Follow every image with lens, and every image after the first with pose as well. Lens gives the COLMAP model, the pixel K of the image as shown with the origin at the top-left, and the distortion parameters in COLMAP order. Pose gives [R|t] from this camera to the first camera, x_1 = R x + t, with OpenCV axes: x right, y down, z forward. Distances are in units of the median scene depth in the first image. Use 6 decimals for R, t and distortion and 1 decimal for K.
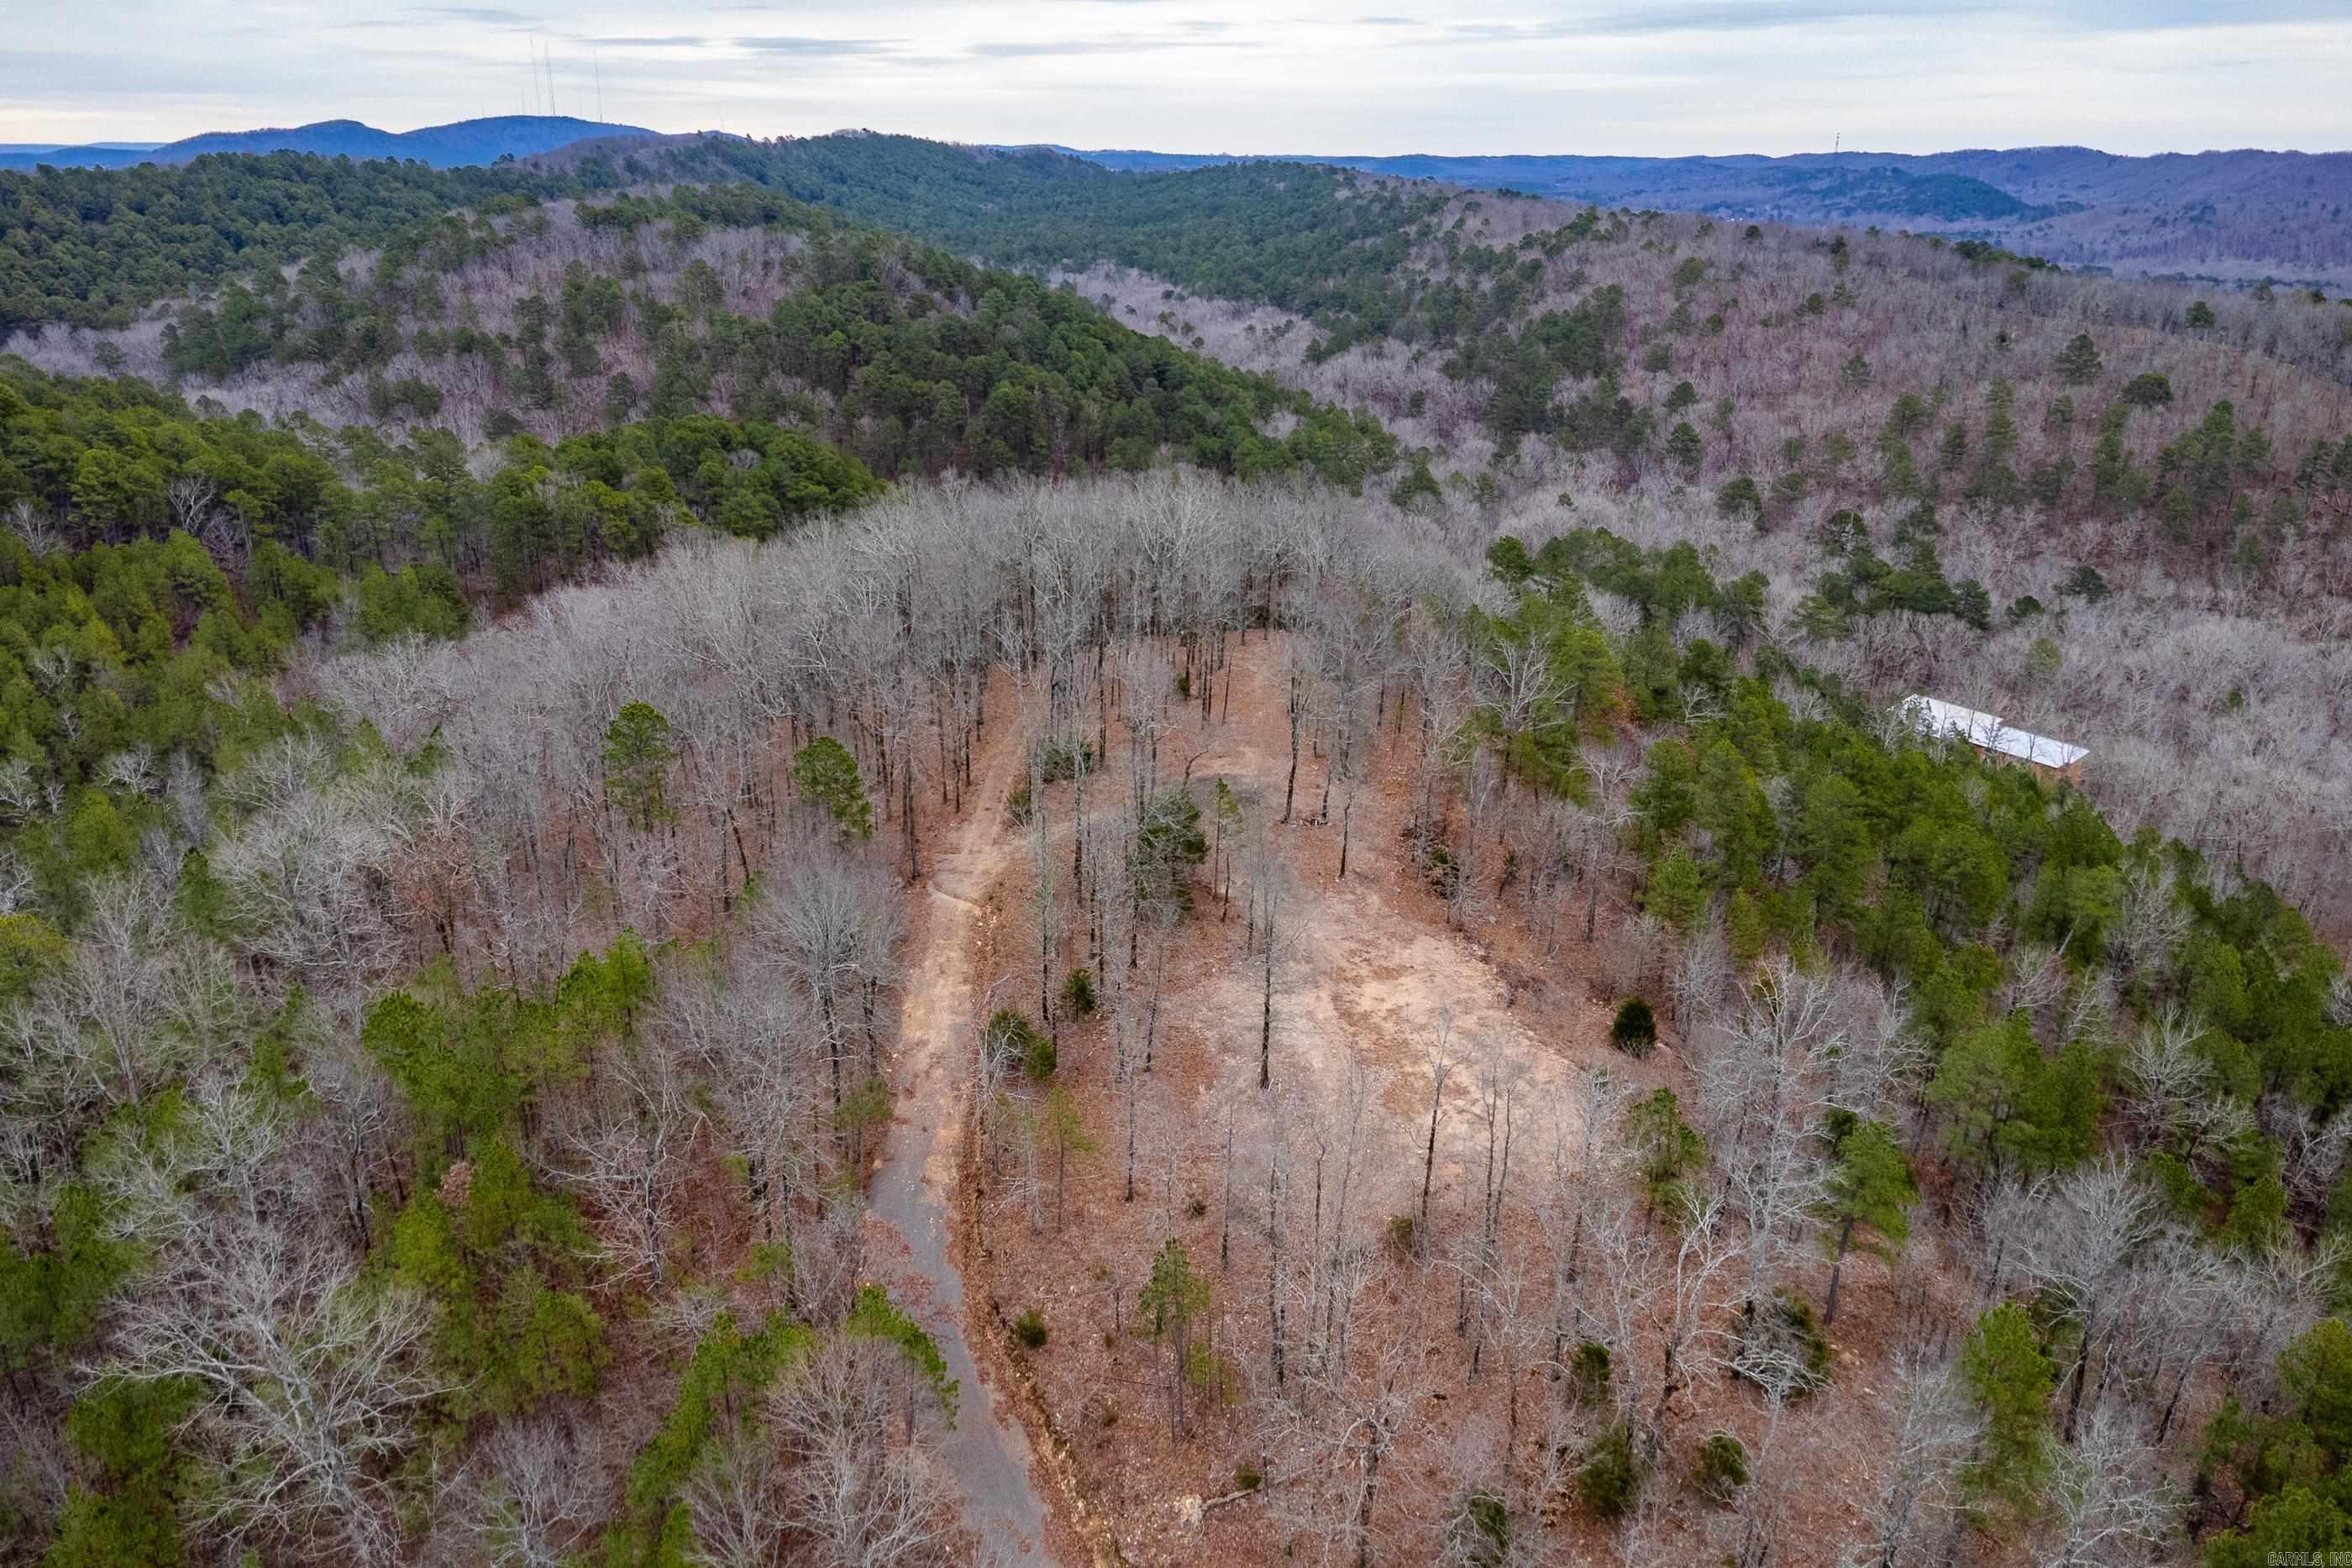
lens RADIAL K [[1710.5, 0, 1170.9], [0, 1710.5, 784.6], [0, 0, 1]] dist [0.017419, -0.021650]
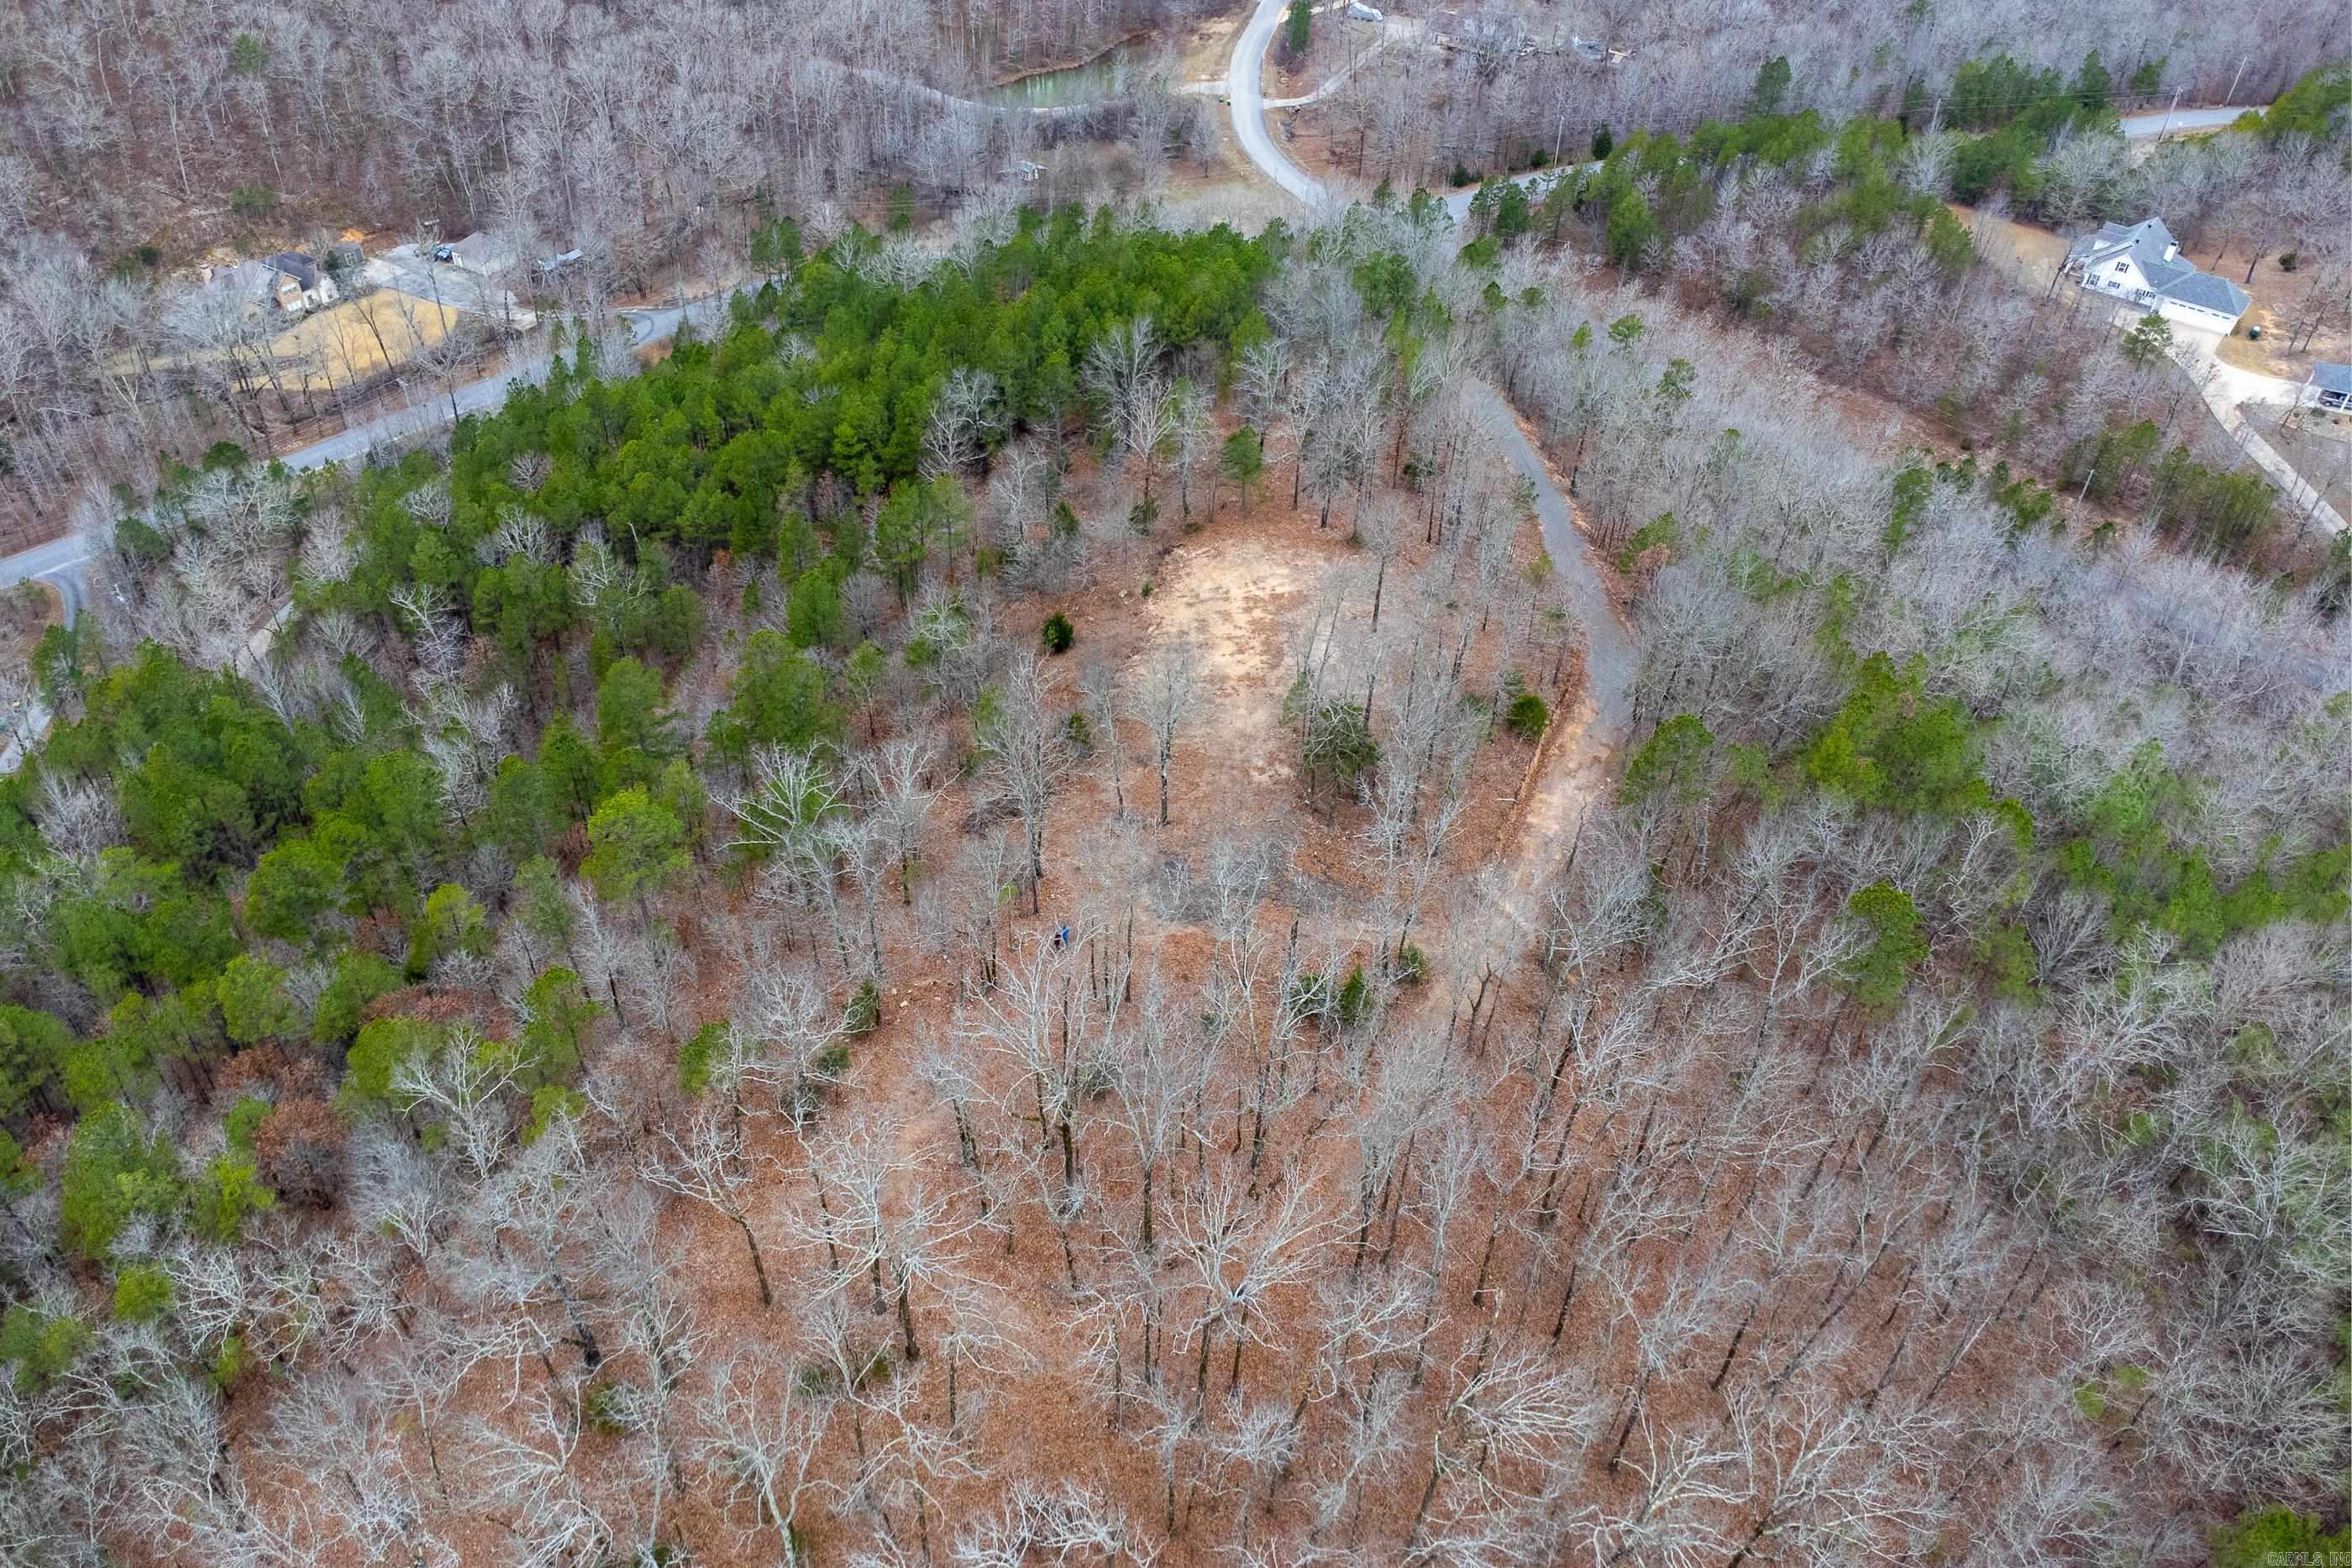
lens RADIAL K [[1710.5, 0, 1166.7], [0, 1710.5, 724.0], [0, 0, 1]] dist [0.017419, -0.021650]
pose [[-0.892451, -0.315775, 0.322207, -0.058760], [0.118645, 0.524780, 0.842929, -0.213771], [-0.435264, 0.790501, -0.430875, 0.362785]]
